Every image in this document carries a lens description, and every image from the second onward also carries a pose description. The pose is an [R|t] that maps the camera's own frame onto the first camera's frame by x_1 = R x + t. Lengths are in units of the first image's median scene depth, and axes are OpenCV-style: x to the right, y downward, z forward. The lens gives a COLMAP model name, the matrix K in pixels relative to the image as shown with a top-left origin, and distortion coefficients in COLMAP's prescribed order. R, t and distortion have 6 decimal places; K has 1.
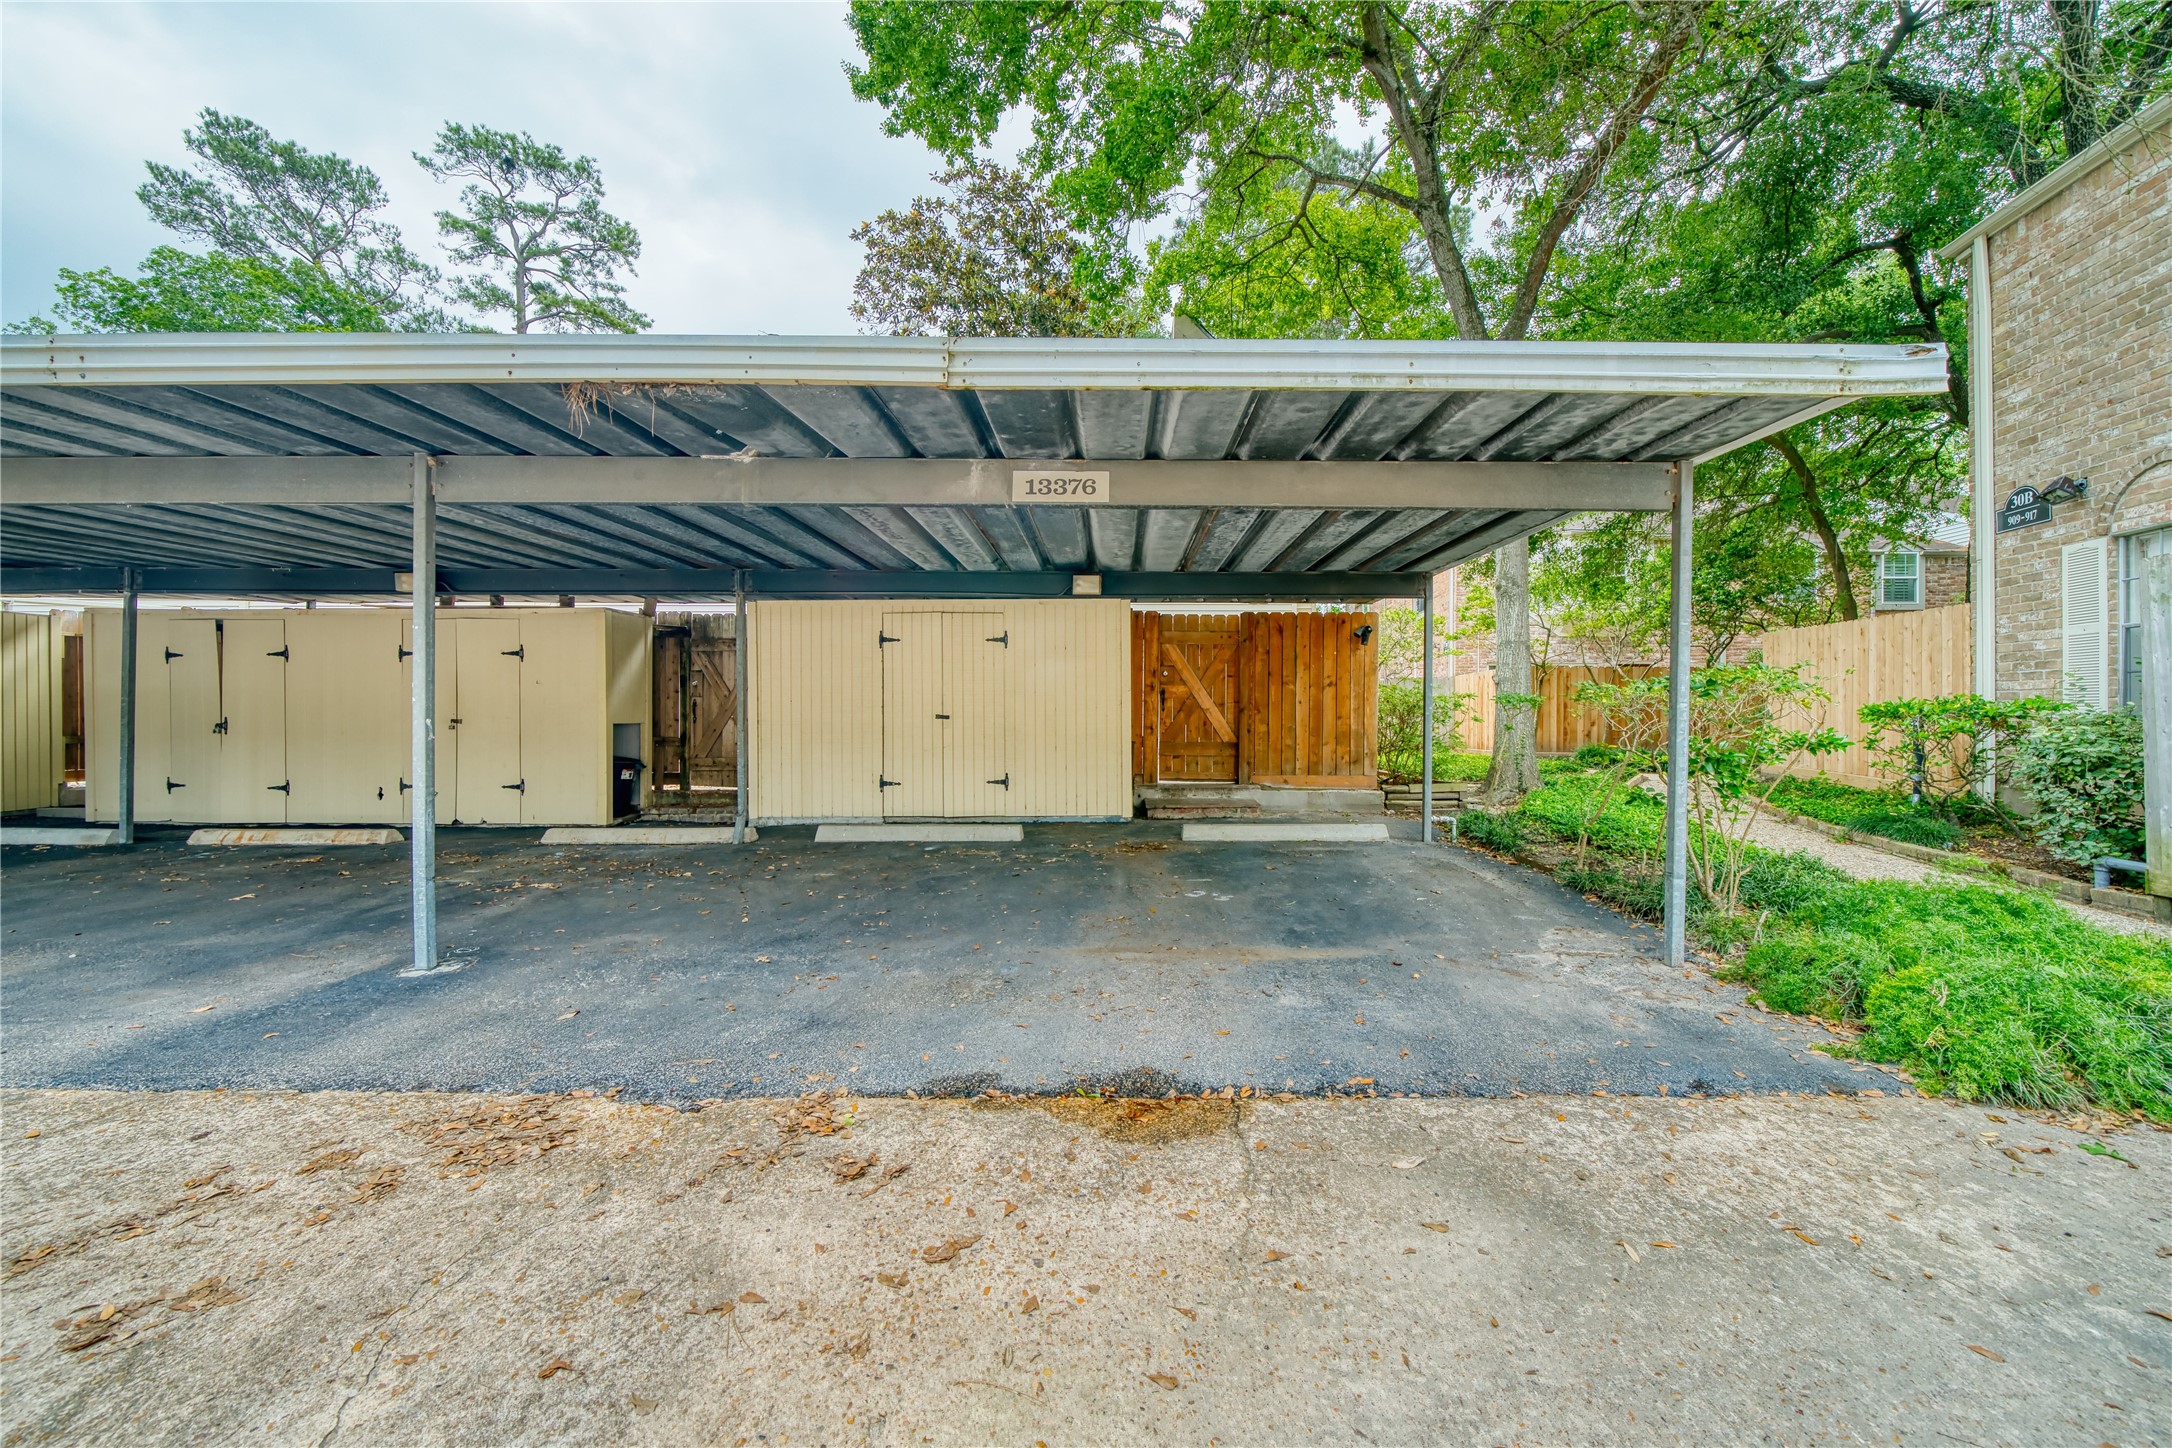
lens RADIAL K [[806.0, 0, 1084.0], [0, 806.0, 718.2], [0, 0, 1]] dist [0.000156, -0.000101]
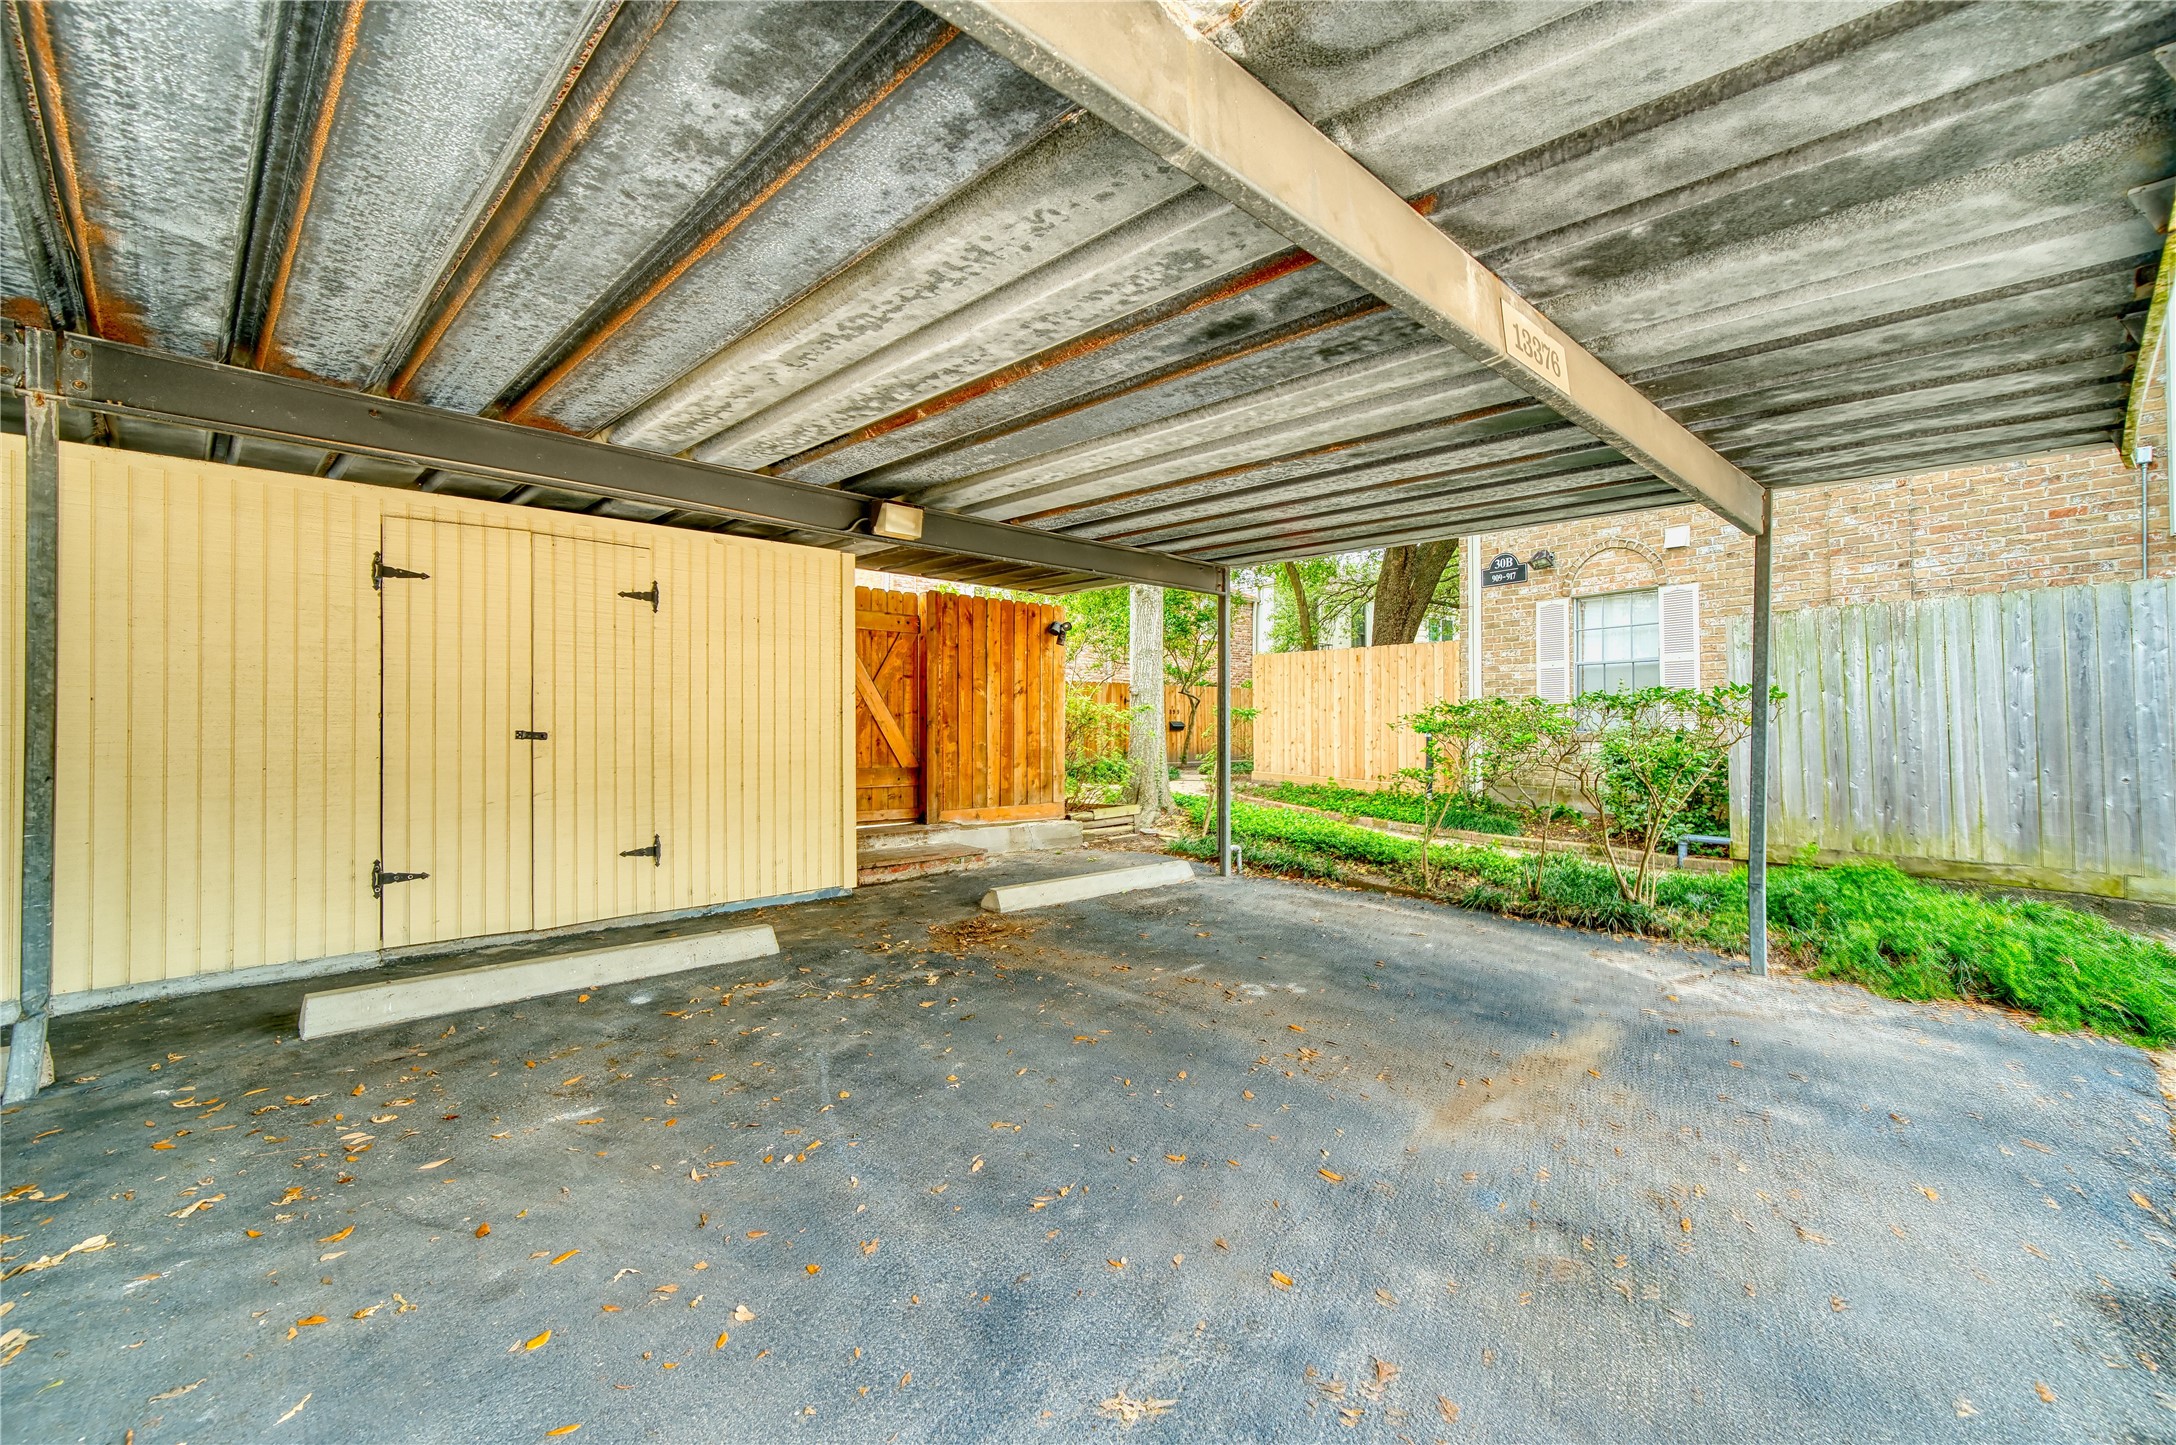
lens RADIAL K [[935.5, 0, 1084.1], [0, 935.5, 717.6], [0, 0, 1]] dist [0.002885, 0.000121]
pose [[0.731075, 0.006537, 0.682266, -0.323183], [0.003807, 0.999899, -0.013659, -0.003331], [-0.682287, 0.012583, 0.730976, 0.321128]]
